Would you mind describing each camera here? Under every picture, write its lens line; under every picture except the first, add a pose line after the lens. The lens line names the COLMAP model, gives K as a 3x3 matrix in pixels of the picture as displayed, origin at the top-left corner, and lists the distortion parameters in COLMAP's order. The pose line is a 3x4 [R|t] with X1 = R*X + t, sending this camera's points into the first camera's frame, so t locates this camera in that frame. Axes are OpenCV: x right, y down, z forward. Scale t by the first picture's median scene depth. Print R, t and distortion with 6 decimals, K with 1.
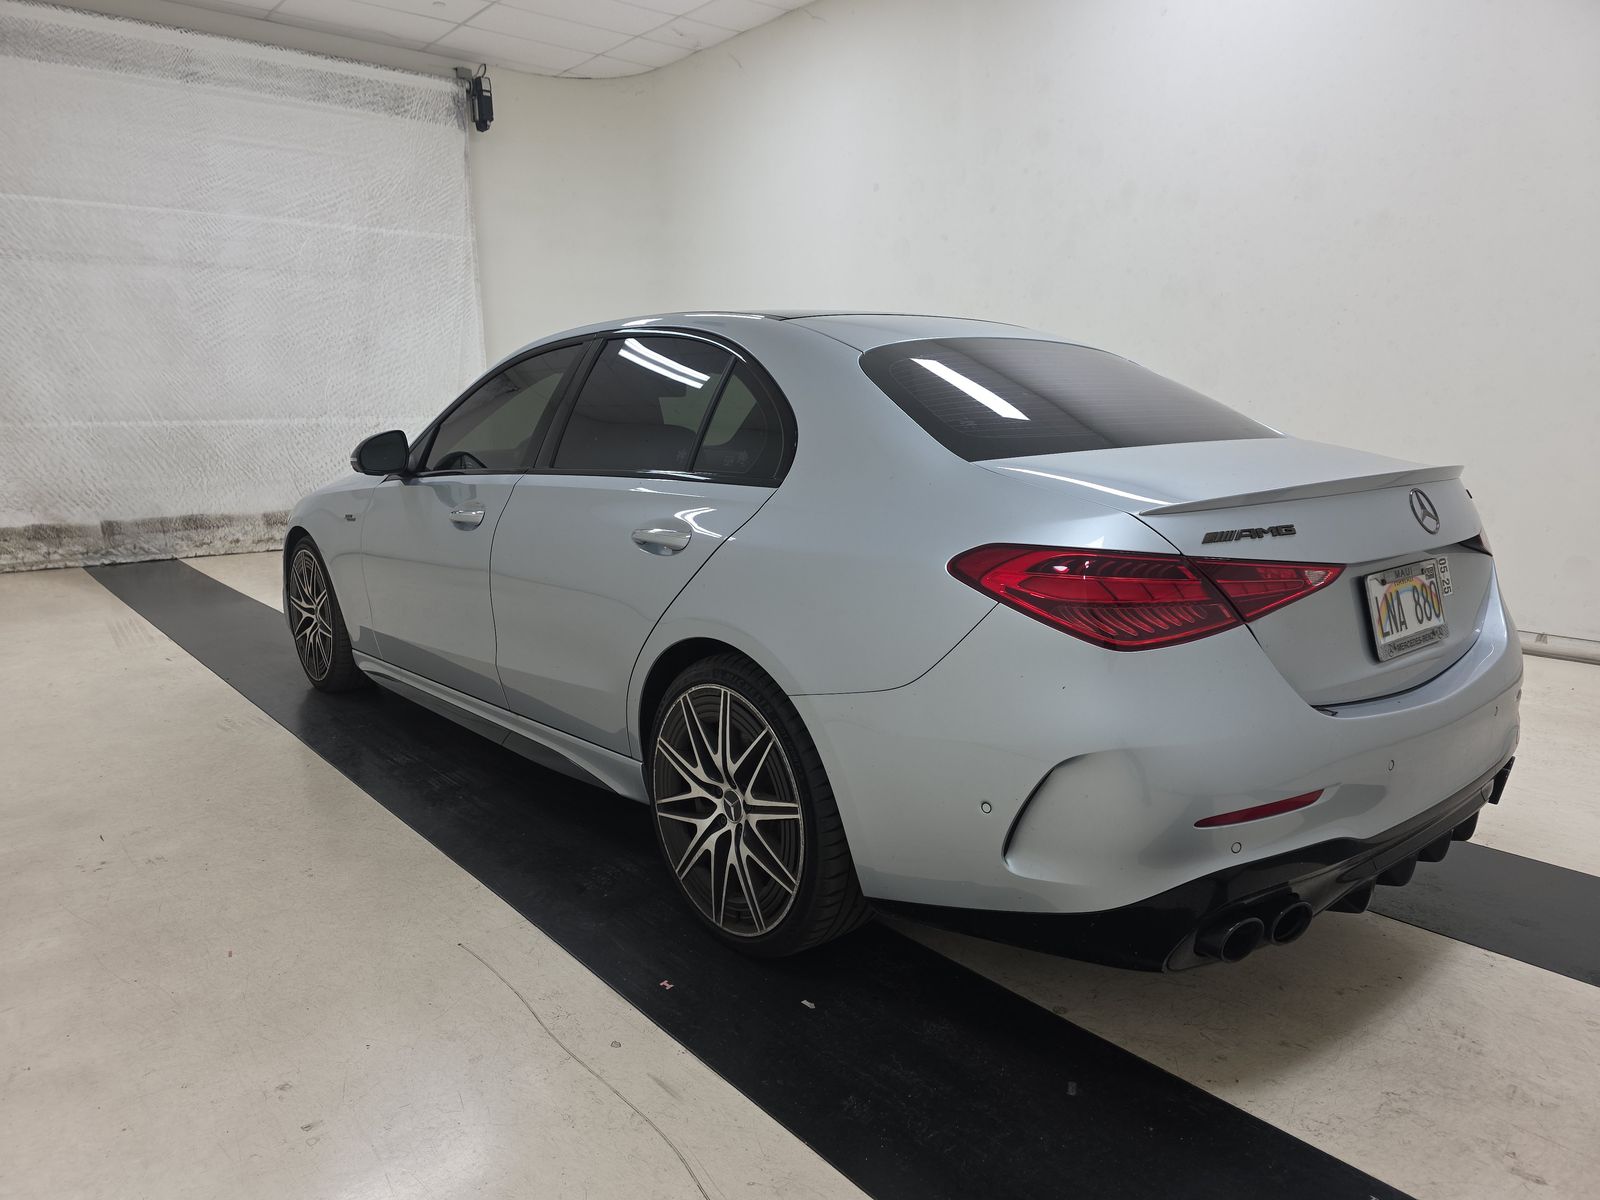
lens RADIAL K [[1069.4, 0, 800.0], [0, 1069.4, 600.0], [0, 0, 1]] dist [0.045437, -0.039615]
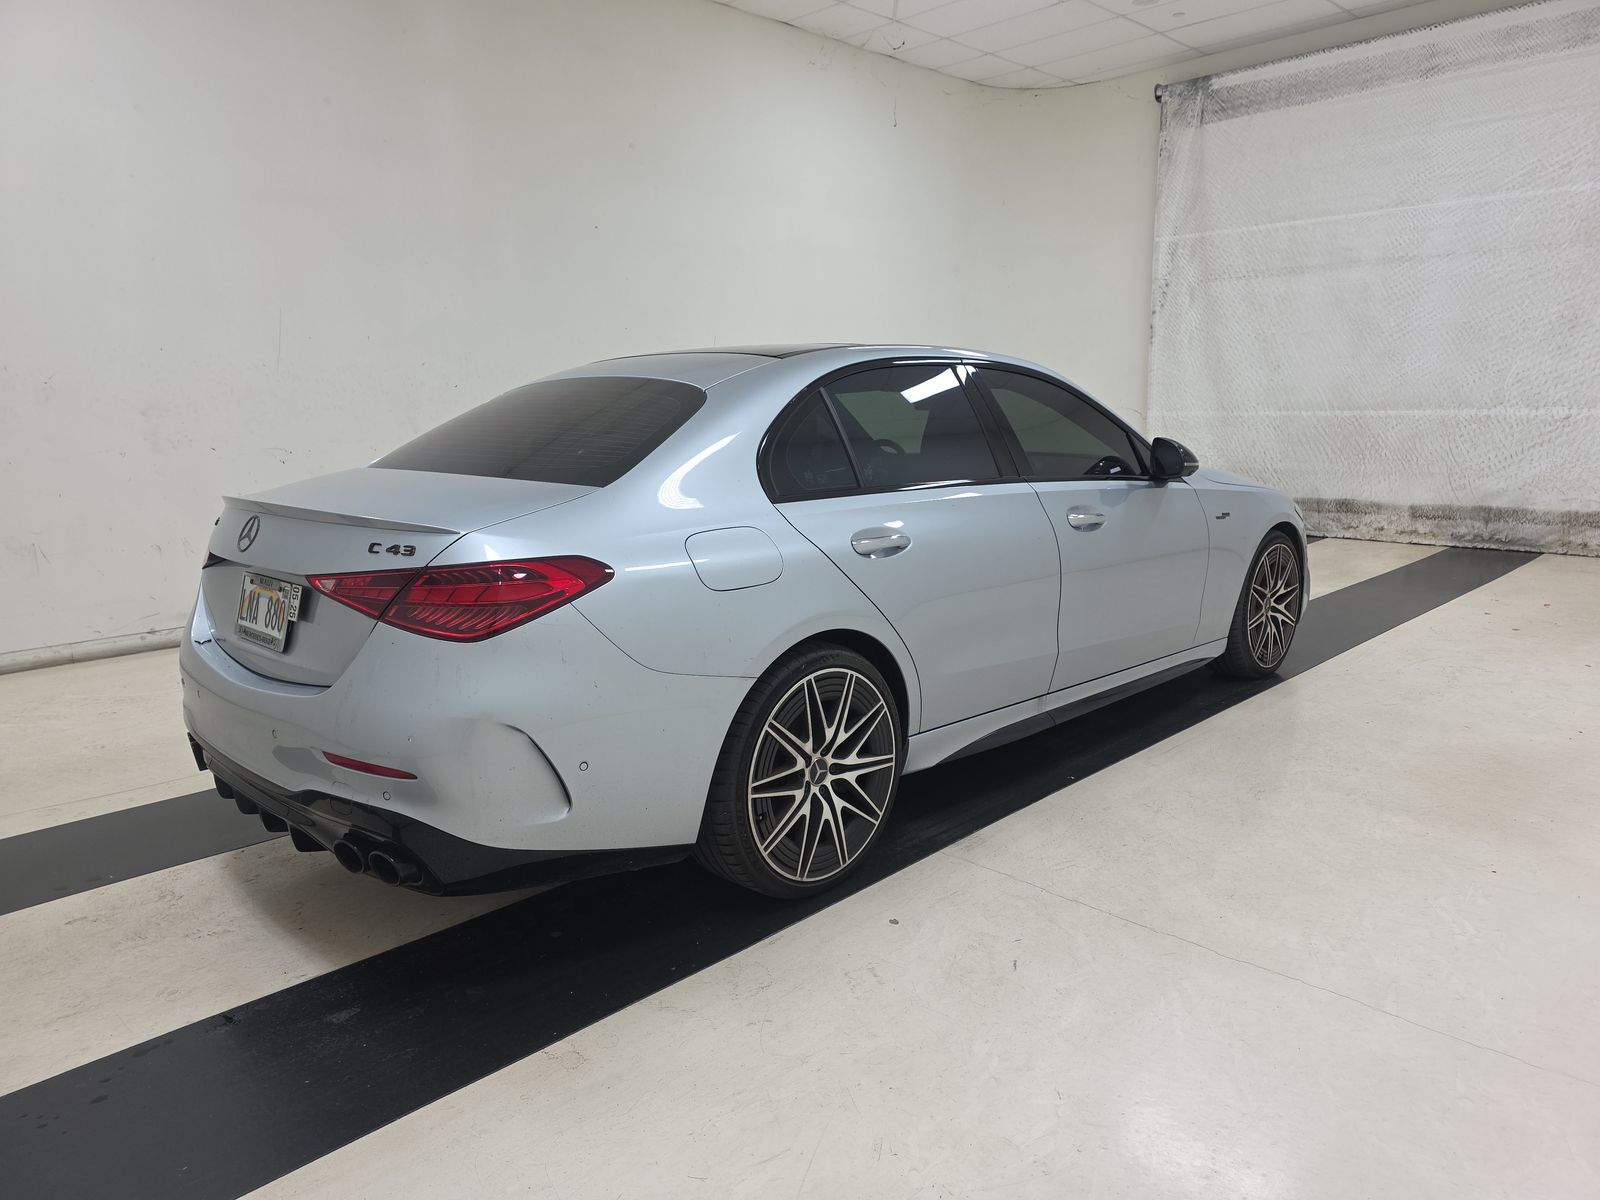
lens RADIAL K [[1078.0, 0, 814.3], [0, 1078.0, 601.7], [0, 0, 1]] dist [0.040182, -0.031505]
pose [[0.102105, 0.191749, -0.976118, 0.460142], [-0.164935, 0.970929, 0.173477, -0.080927], [0.981005, 0.143283, 0.130762, 0.362003]]
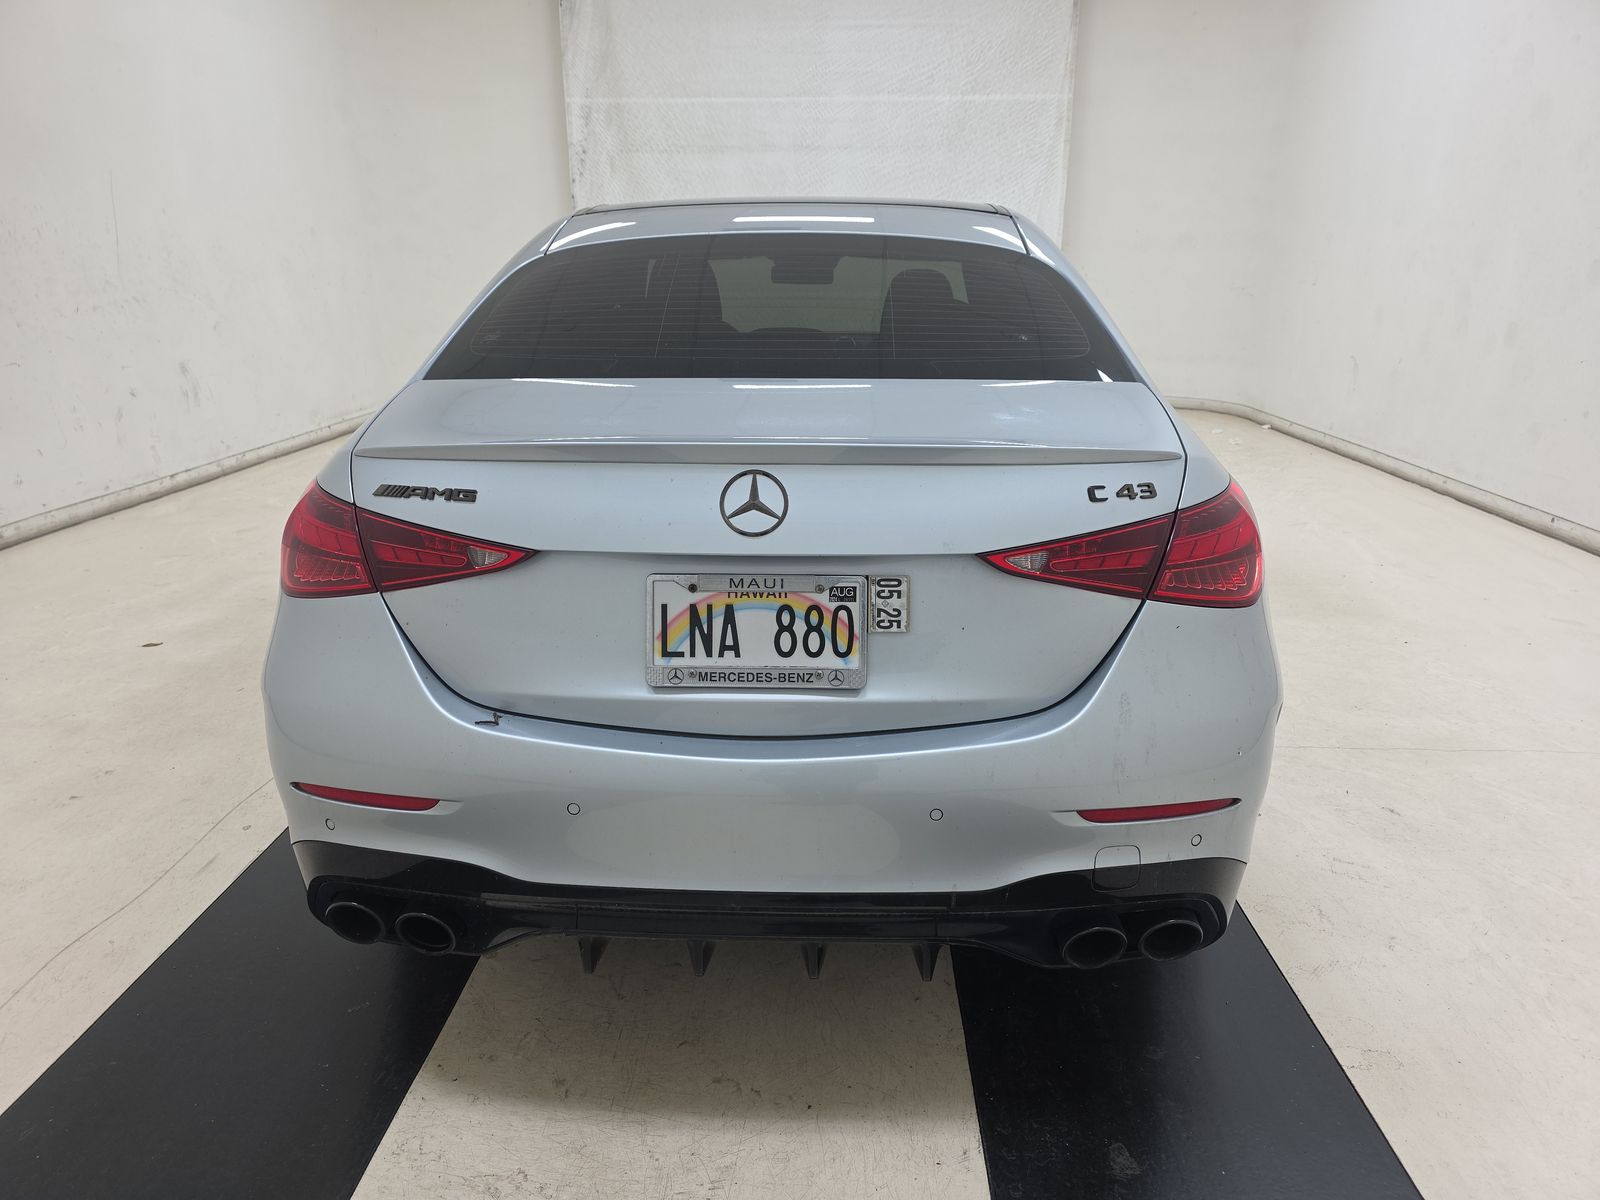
lens RADIAL K [[1079.4, 0, 798.2], [0, 1079.4, 604.4], [0, 0, 1]] dist [0.055557, -0.063790]
pose [[0.742404, 0.207185, -0.637111, 0.259284], [-0.127461, 0.977290, 0.169284, -0.034149], [0.657716, -0.044470, 0.751952, 0.116233]]
